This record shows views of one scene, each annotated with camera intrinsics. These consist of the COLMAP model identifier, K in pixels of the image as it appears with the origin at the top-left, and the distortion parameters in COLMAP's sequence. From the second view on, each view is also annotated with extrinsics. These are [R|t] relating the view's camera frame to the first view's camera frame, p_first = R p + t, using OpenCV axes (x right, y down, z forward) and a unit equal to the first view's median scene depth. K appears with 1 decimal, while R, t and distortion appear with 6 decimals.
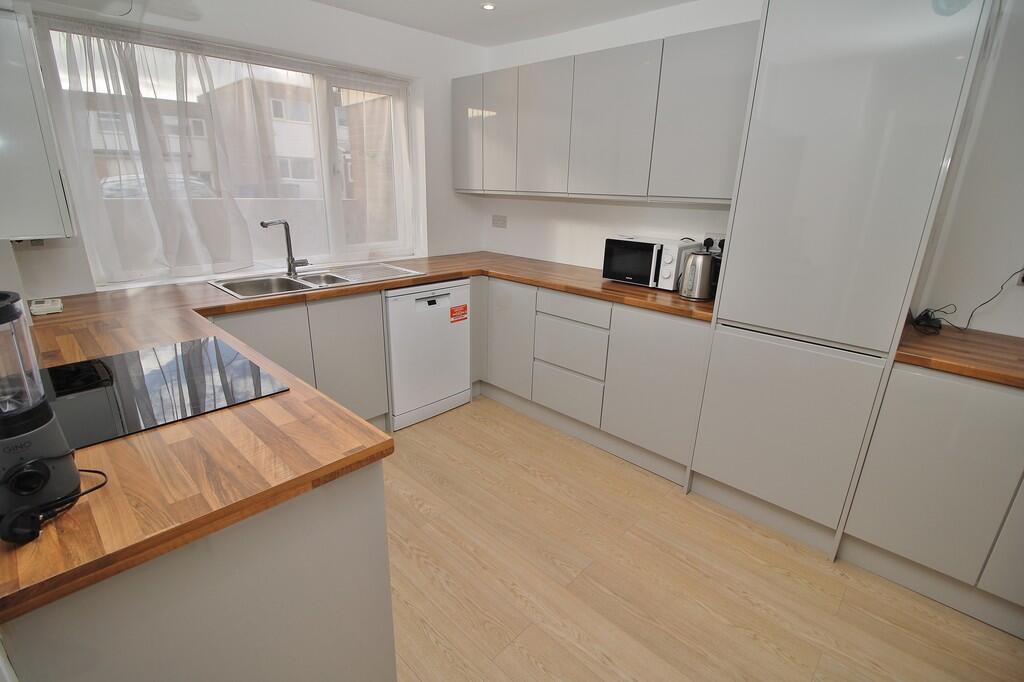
lens RADIAL K [[476.6, 0, 512.0], [0, 476.6, 341.0], [0, 0, 1]] dist [-0.001794, -0.000347]
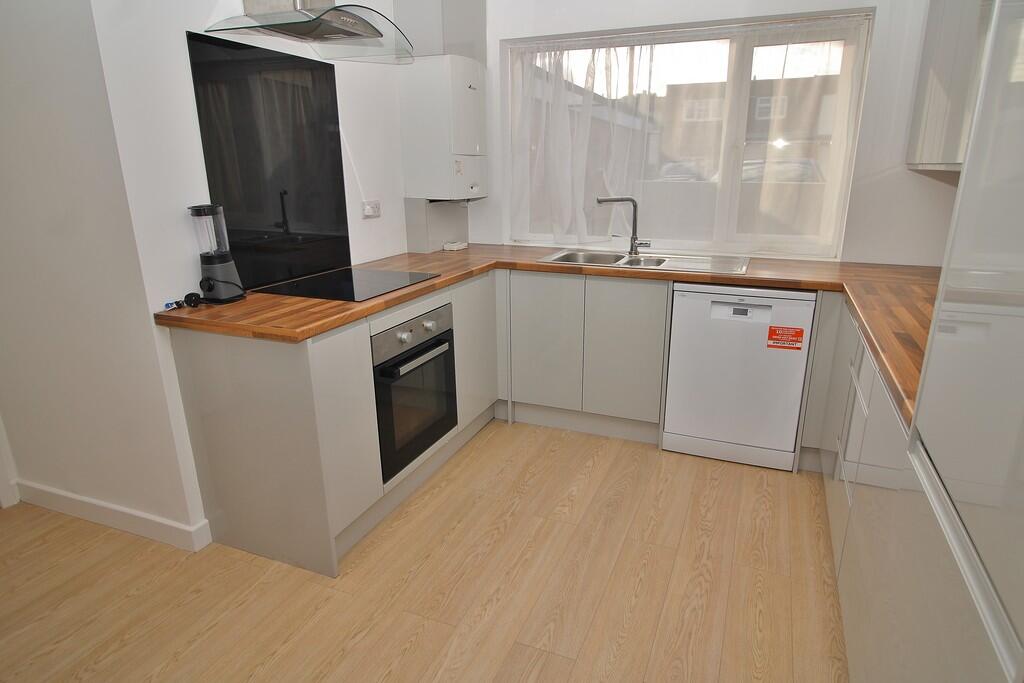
lens RADIAL K [[599.1, 0, 528.6], [0, 599.1, 343.8], [0, 0, 1]] dist [0.018993, -0.000387]
pose [[0.367536, 0.243378, -0.897599, 0.617507], [-0.278442, 0.949675, 0.143486, -0.080379], [0.887348, 0.197193, 0.416806, 0.330736]]
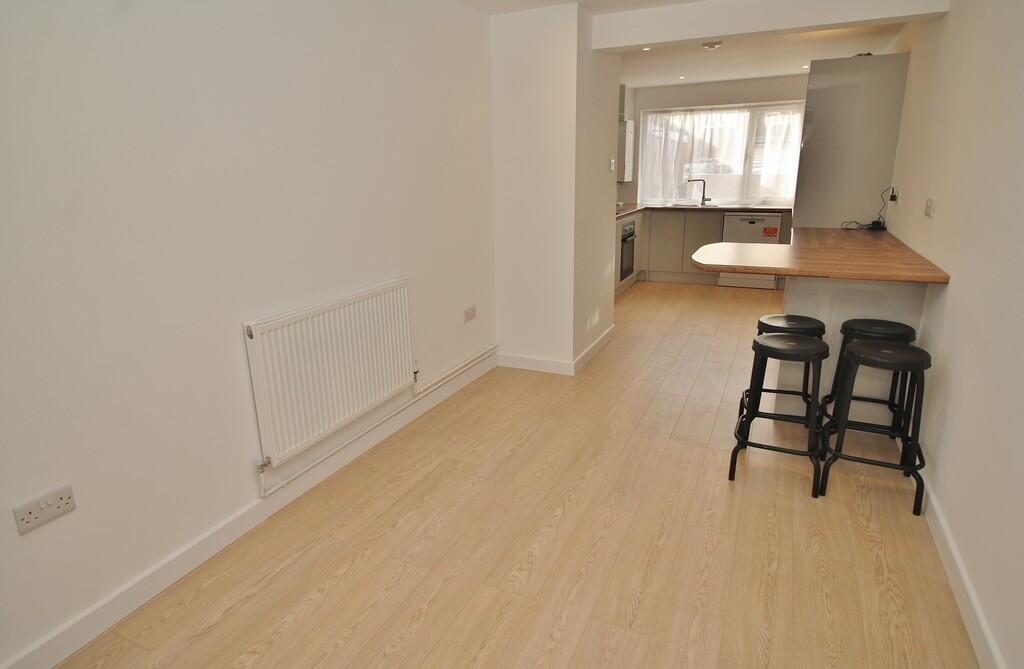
lens RADIAL K [[568.2, 0, 512.0], [0, 568.2, 334.5], [0, 0, 1]] dist [0.000588, -0.000025]
pose [[0.314433, 0.230747, -0.920808, 1.811183], [-0.263599, 0.953083, 0.148823, 0.272381], [0.911947, 0.195929, 0.360506, -0.623101]]
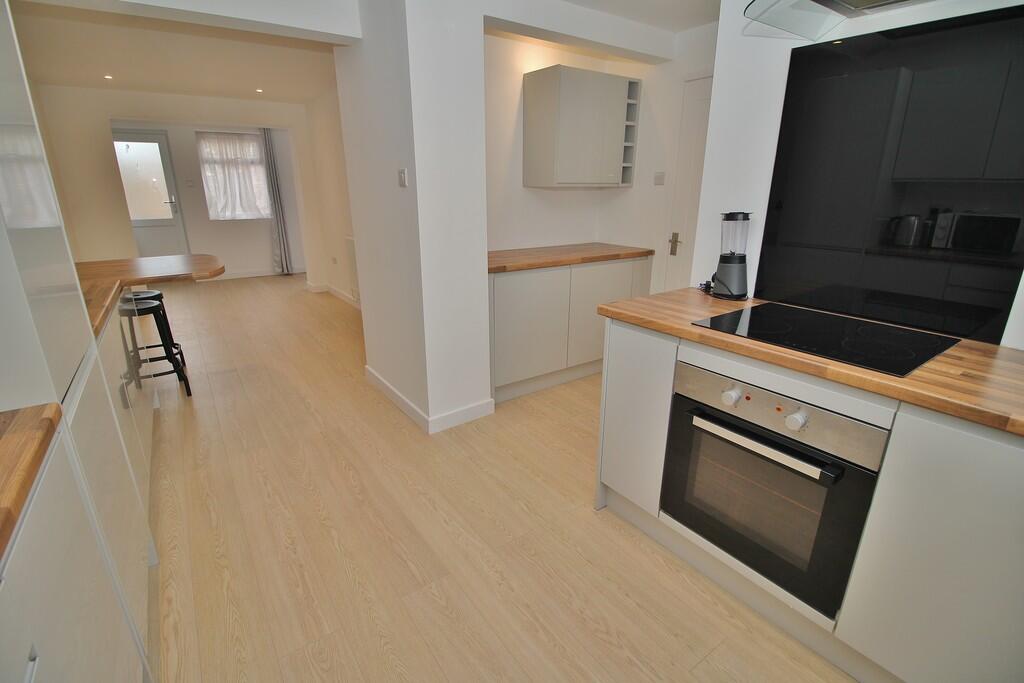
lens RADIAL K [[476.6, 0, 512.0], [0, 476.6, 341.5], [0, 0, 1]] dist [-0.001794, -0.000347]
pose [[-0.980551, -0.084498, 0.177142, -0.099980], [0.038055, 0.803591, 0.593964, -0.301680], [-0.192539, 0.589154, -0.784746, 0.985414]]
